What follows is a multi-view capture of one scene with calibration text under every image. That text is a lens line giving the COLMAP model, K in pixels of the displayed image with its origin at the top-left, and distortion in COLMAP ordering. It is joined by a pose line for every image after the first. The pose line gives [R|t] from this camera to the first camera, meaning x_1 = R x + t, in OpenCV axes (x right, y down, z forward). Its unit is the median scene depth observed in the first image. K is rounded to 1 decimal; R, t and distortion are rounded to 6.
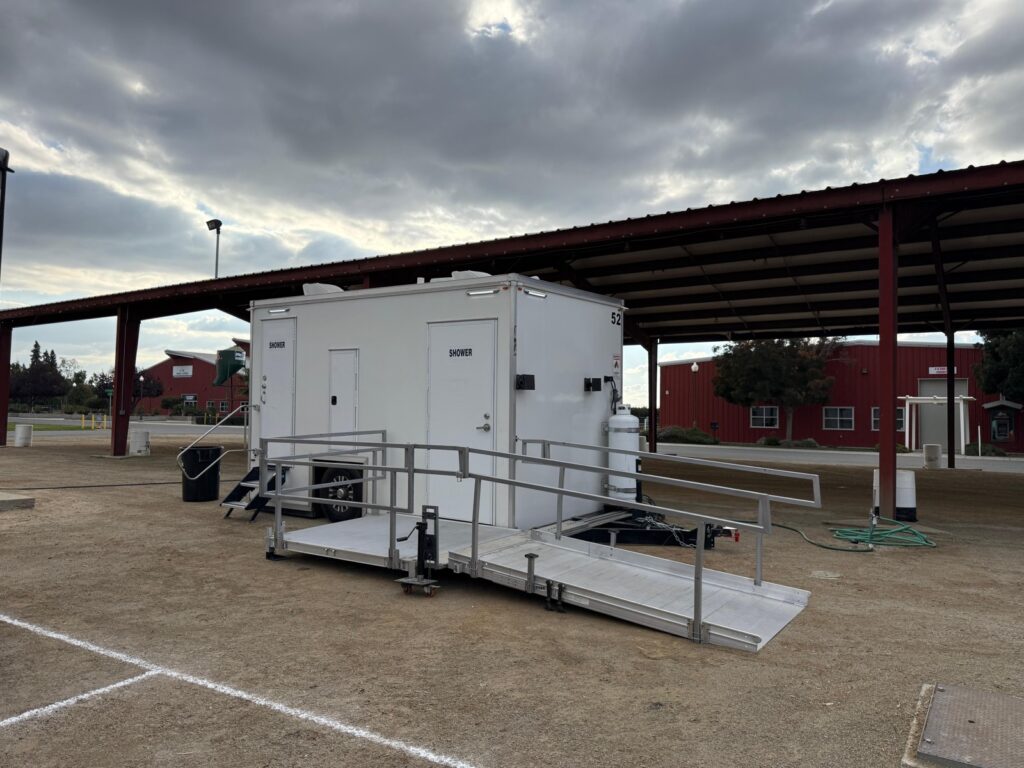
lens RADIAL K [[750.3, 0, 512.0], [0, 750.3, 384.0], [0, 0, 1]] dist [0.193770, -0.000748]
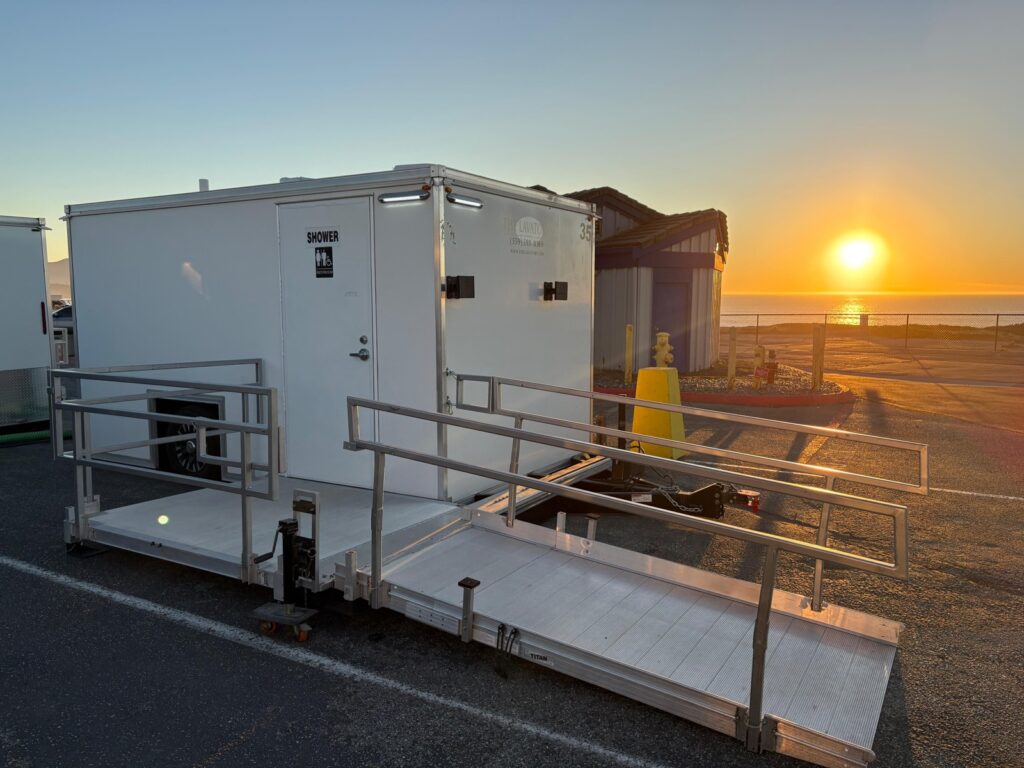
lens RADIAL K [[792.9, 0, 512.0], [0, 792.9, 384.0], [0, 0, 1]] dist [0.008458, 0.001080]
pose [[0.997555, -0.001101, 0.069878, 0.014911], [-0.007886, 0.991718, 0.128194, -0.008812], [-0.069440, -0.128432, 0.989284, 0.366834]]
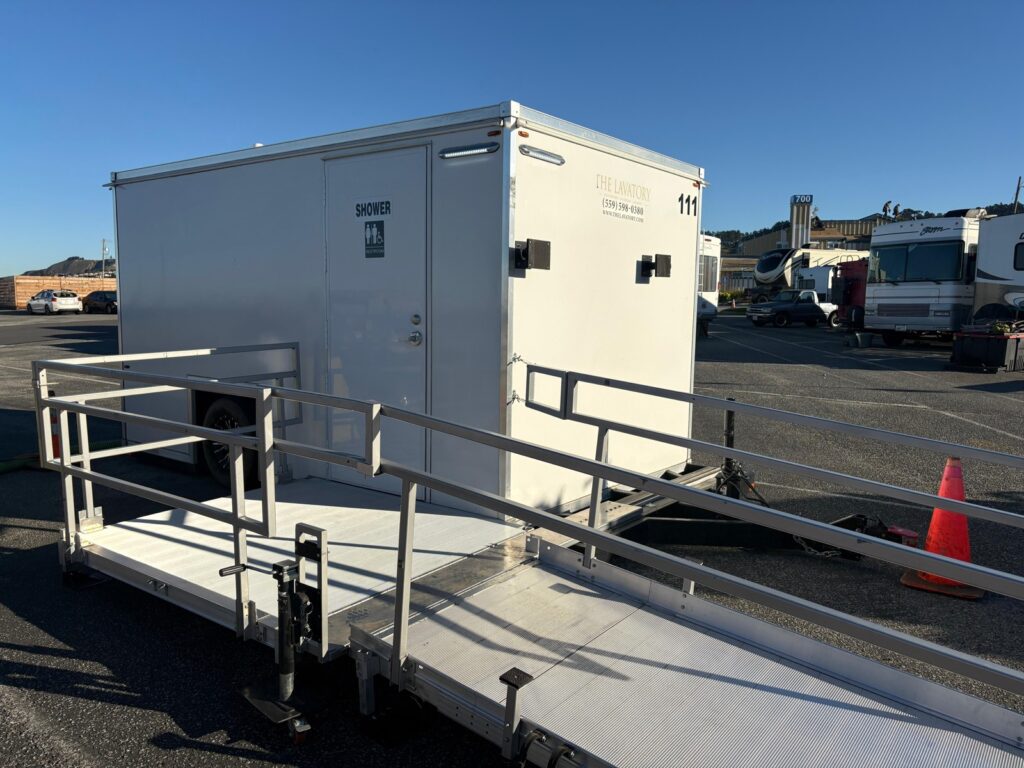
lens RADIAL K [[757.7, 0, 512.0], [0, 757.7, 384.0], [0, 0, 1]] dist [-0.001119, -0.002077]
pose [[0.997962, 0.017249, -0.061437, 0.042837], [-0.007862, 0.988676, 0.149858, 0.009437], [0.063327, -0.149070, 0.986797, 0.575315]]
